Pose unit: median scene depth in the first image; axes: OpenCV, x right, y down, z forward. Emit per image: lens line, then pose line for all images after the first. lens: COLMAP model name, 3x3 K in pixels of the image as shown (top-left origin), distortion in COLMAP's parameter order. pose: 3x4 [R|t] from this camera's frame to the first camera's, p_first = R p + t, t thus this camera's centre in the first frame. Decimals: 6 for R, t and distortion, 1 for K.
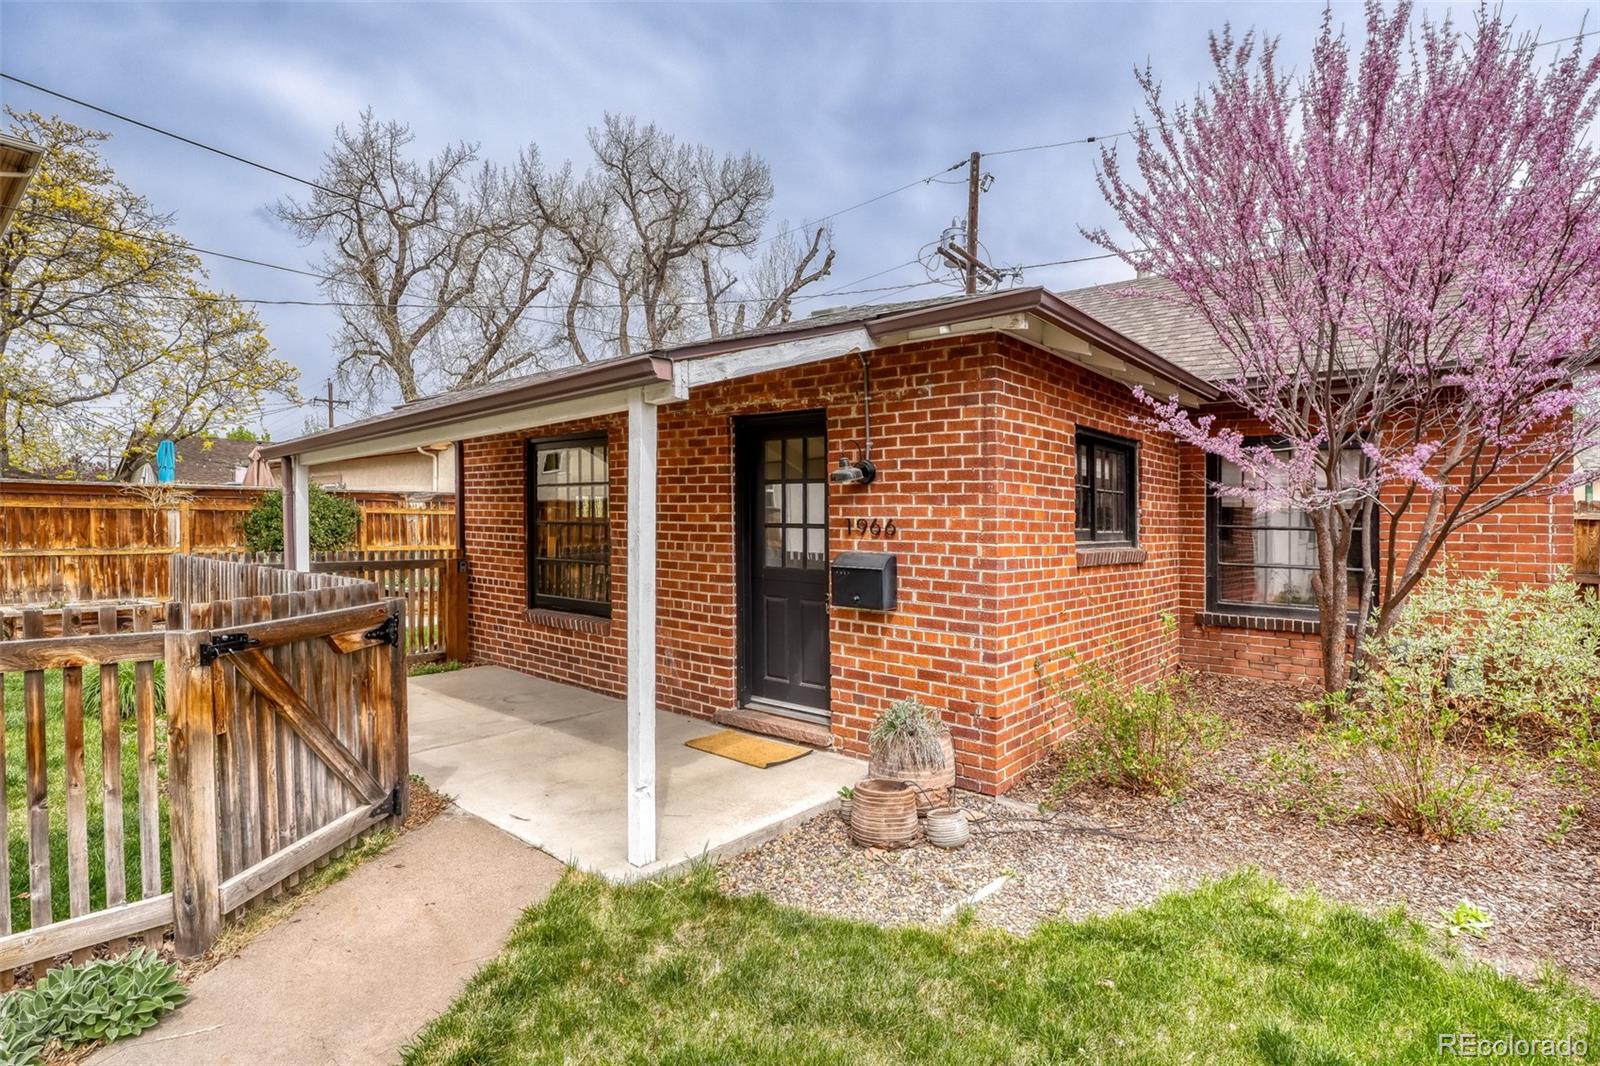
lens RADIAL K [[774.1, 0, 826.4], [0, 774.1, 516.0], [0, 0, 1]] dist [-0.030882, 0.017483]
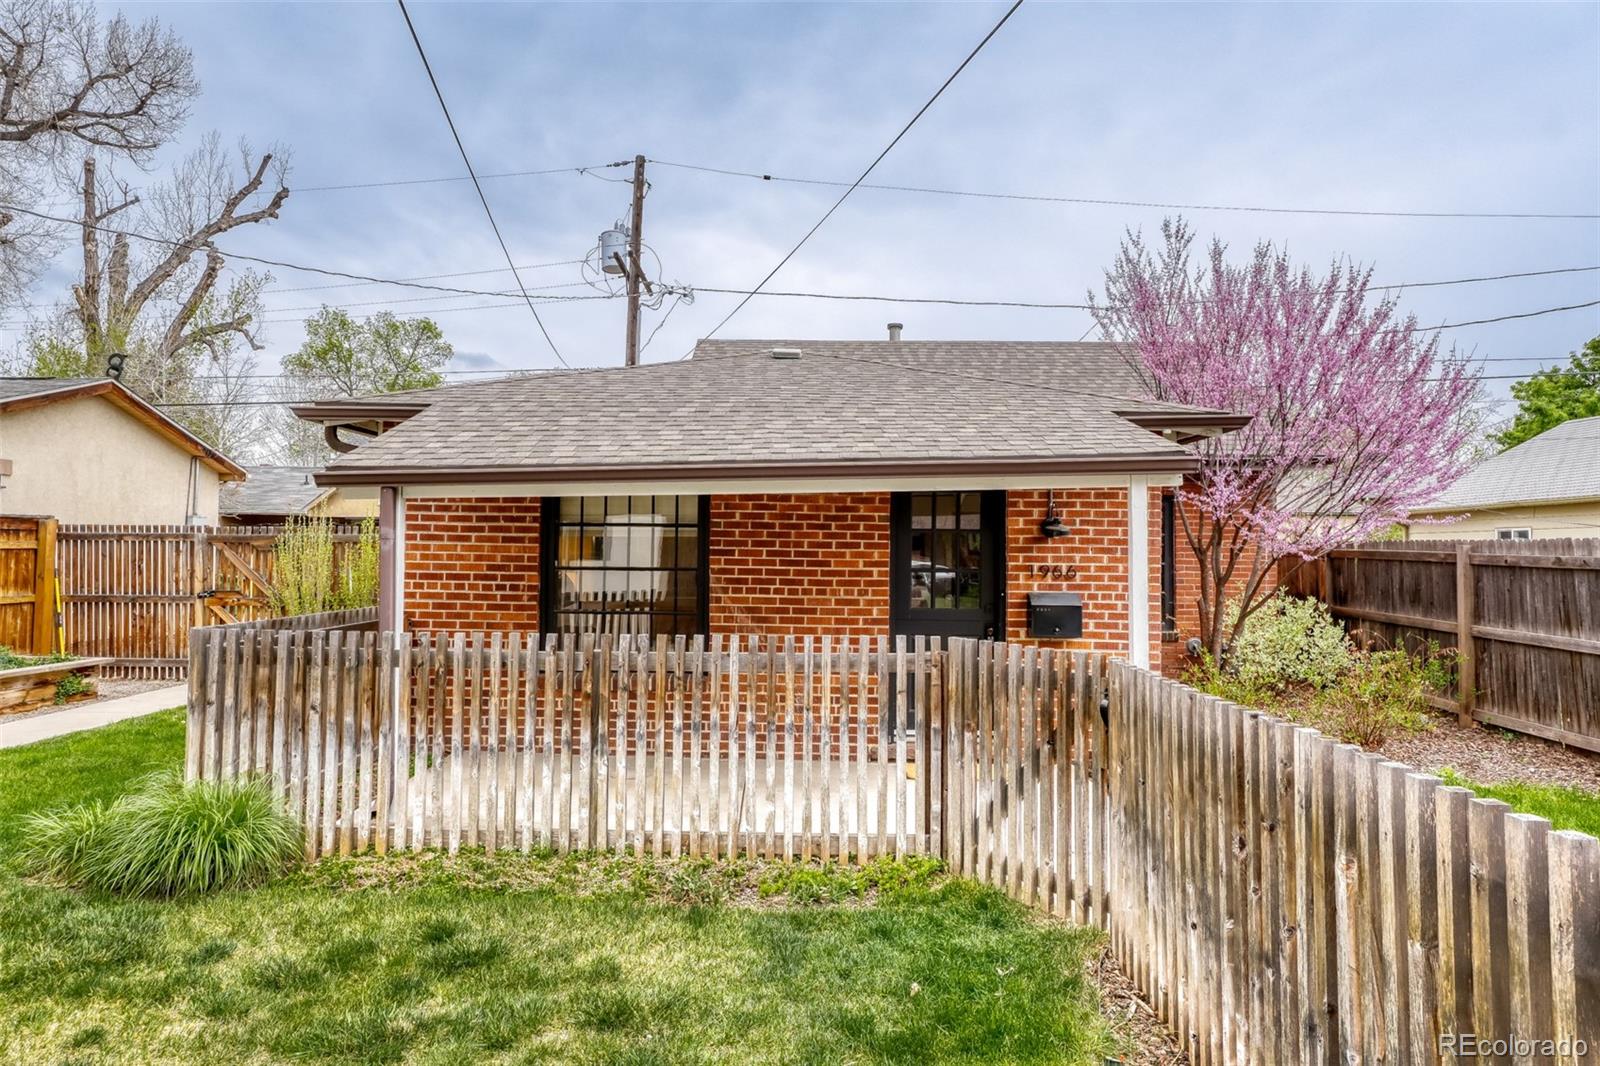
lens RADIAL K [[892.7, 0, 800.0], [0, 892.7, 533.0], [0, 0, 1]] dist [-0.023840, 0.009342]
pose [[0.799509, 0.006818, 0.600615, -1.068273], [-0.003726, 0.999973, -0.006392, -0.035343], [-0.600642, 0.002872, 0.799513, 0.096607]]
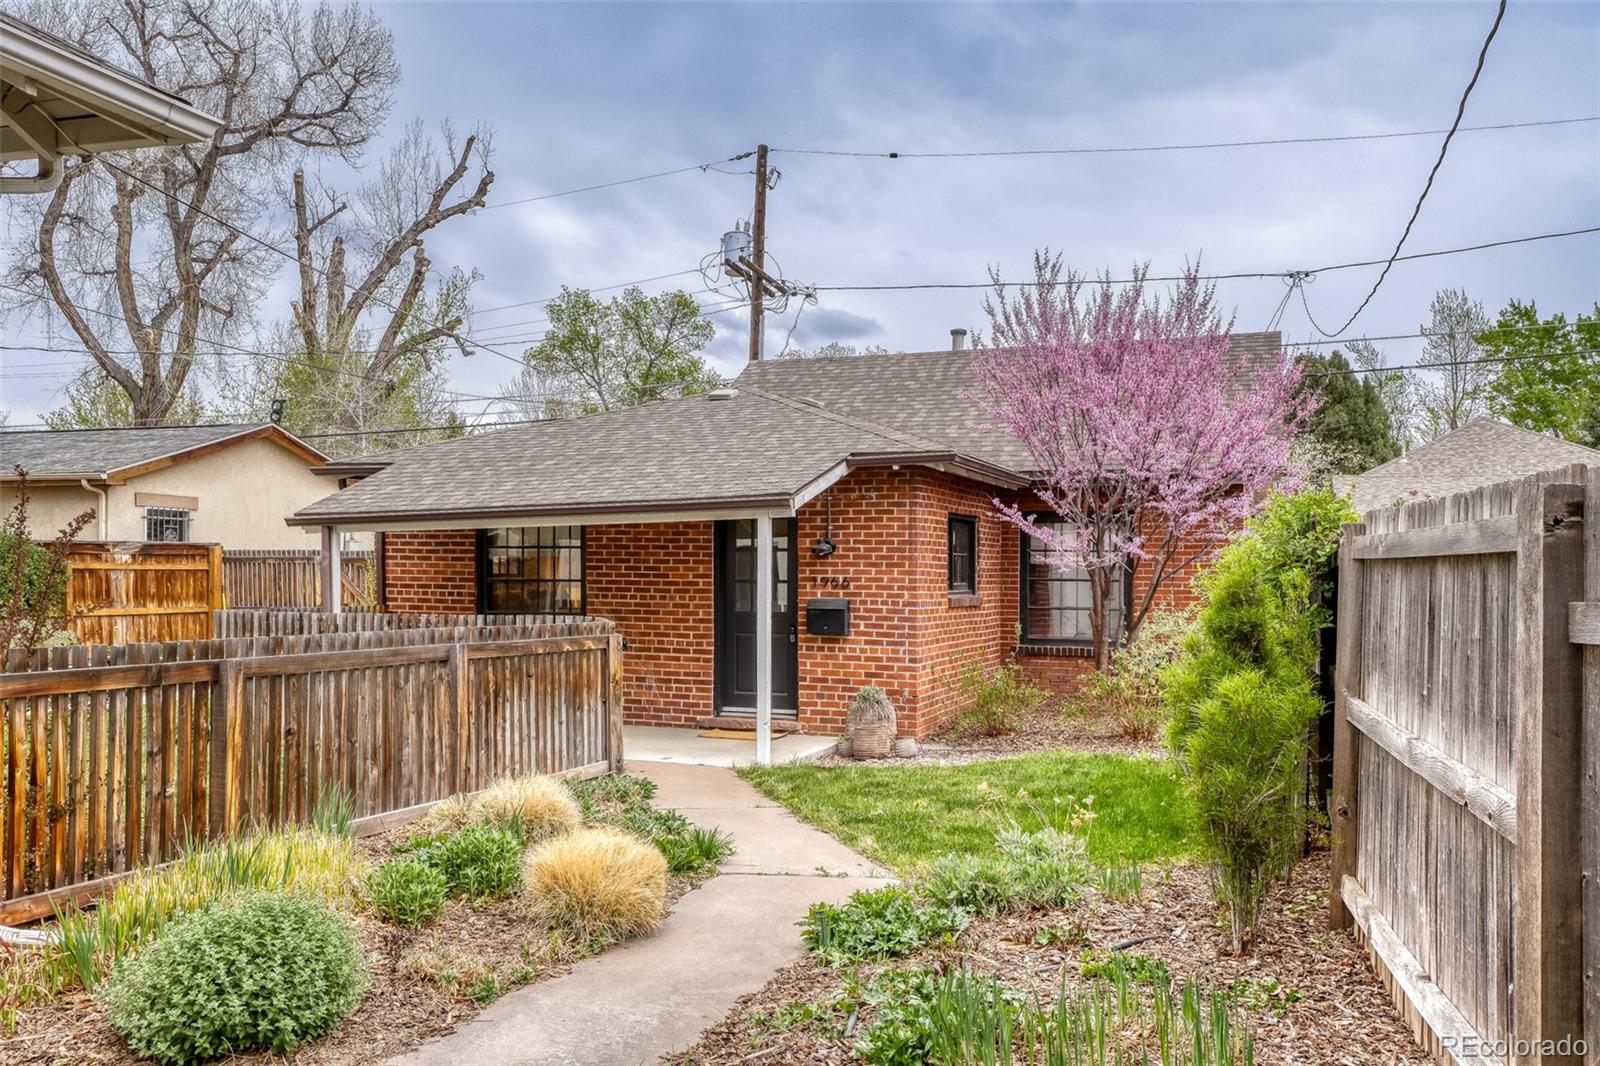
lens RADIAL K [[1223.0, 0, 800.8], [0, 1223.0, 595.2], [0, 0, 1]] dist [0.047370, 0.000897]
pose [[0.951195, -0.011800, 0.308366, -0.709881], [0.003199, 0.999592, 0.028382, -0.027103], [-0.308575, -0.026011, 0.950844, -1.221532]]
